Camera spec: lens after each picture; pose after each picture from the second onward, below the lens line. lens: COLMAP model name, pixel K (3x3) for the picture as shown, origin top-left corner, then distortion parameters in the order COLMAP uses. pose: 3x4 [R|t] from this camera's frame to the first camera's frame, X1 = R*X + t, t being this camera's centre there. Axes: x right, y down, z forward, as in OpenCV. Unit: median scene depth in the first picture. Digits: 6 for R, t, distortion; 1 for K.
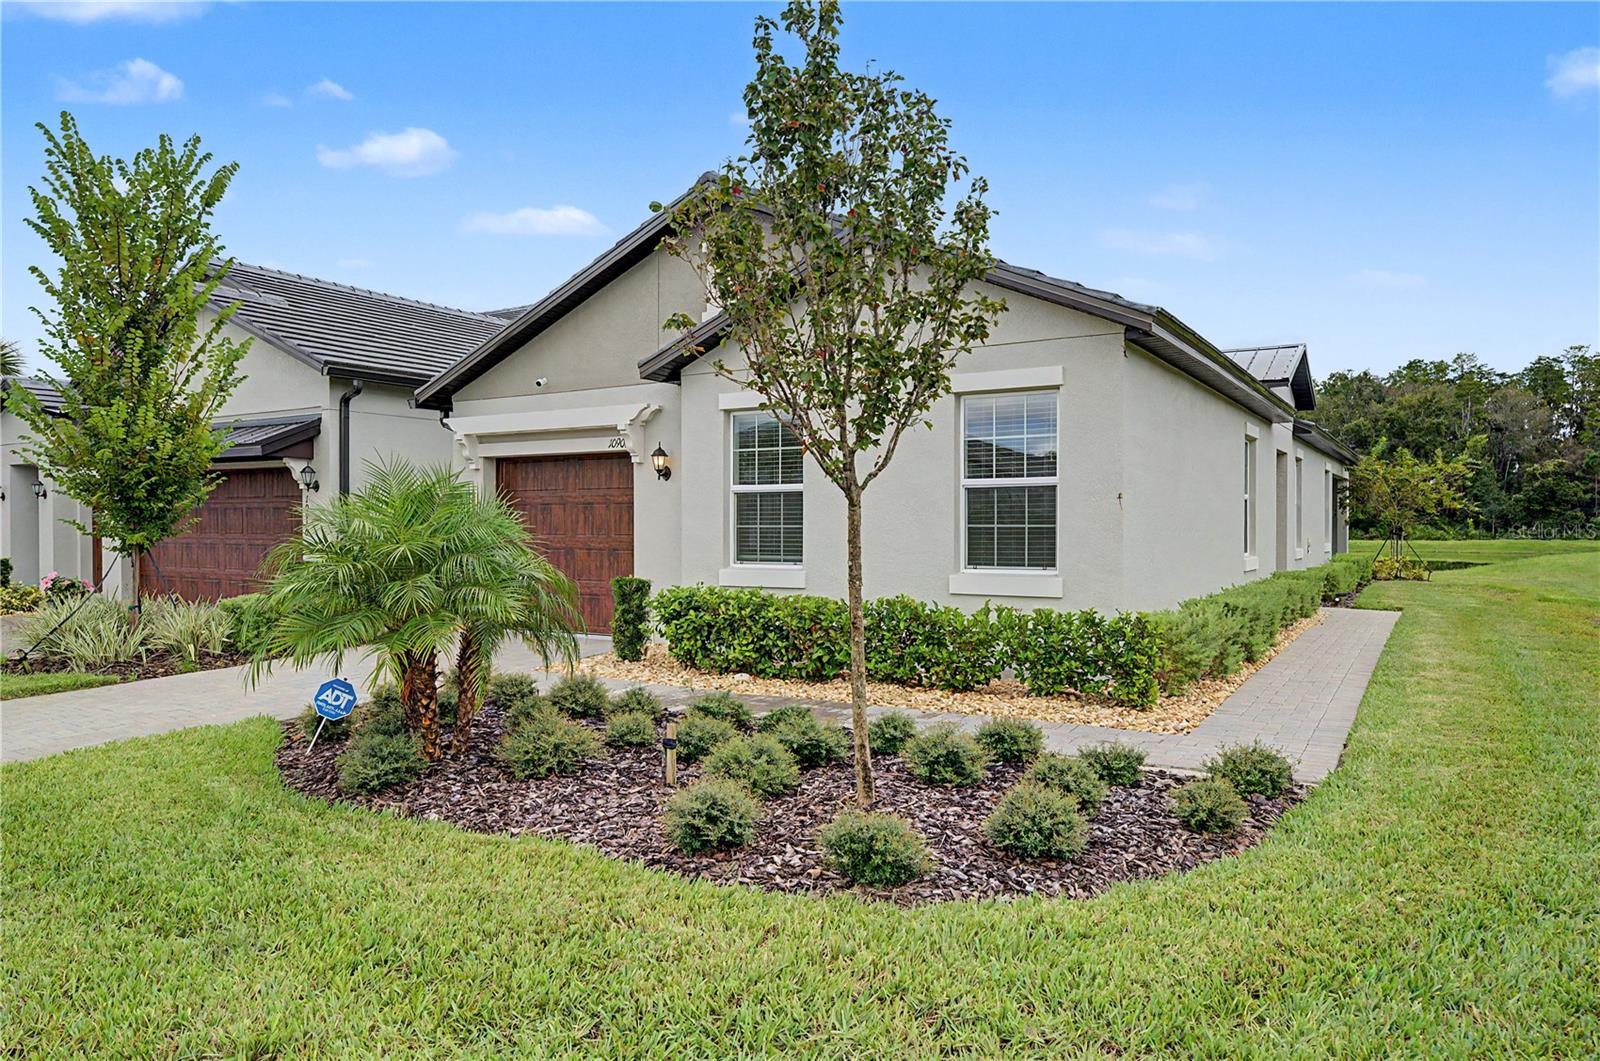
lens RADIAL K [[1048.4, 0, 801.7], [0, 1048.4, 532.1], [0, 0, 1]] dist [0.003167, -0.000104]
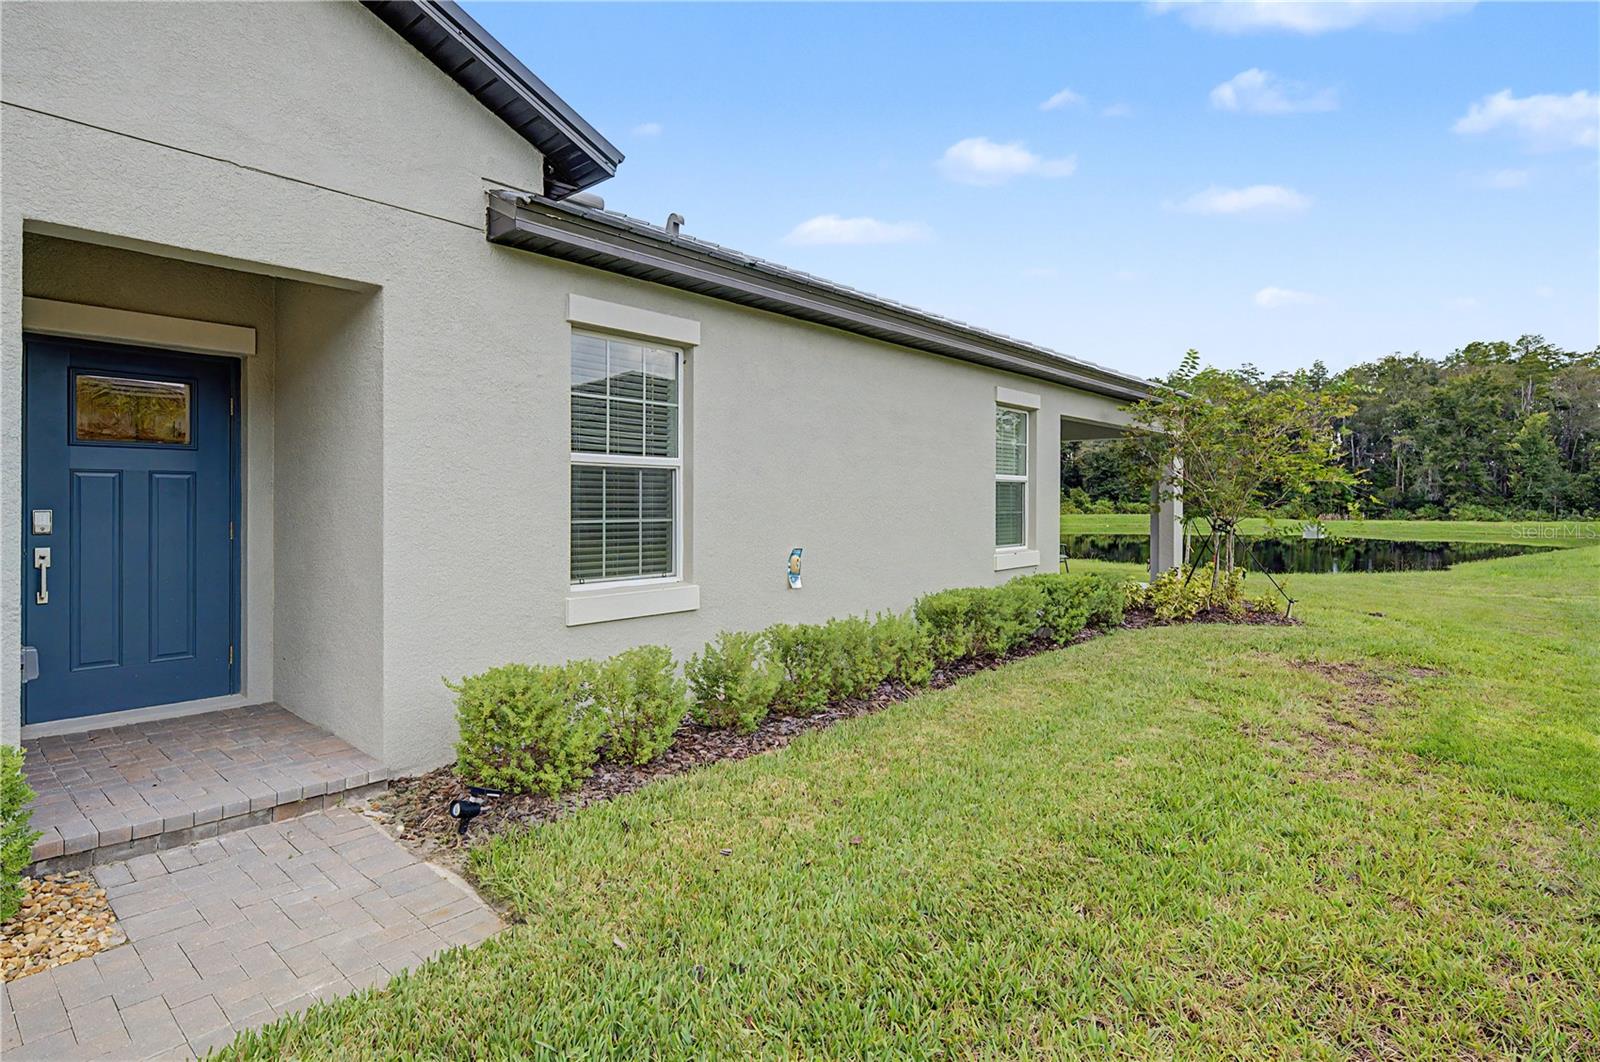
lens RADIAL K [[827.1, 0, 792.3], [0, 827.1, 504.8], [0, 0, 1]] dist [-0.002123, 0.000876]
pose [[0.984329, 0.003197, -0.176311, 0.108344], [-0.003527, 0.999993, -0.001556, -0.004405], [0.176304, 0.002154, 0.984333, 0.136384]]
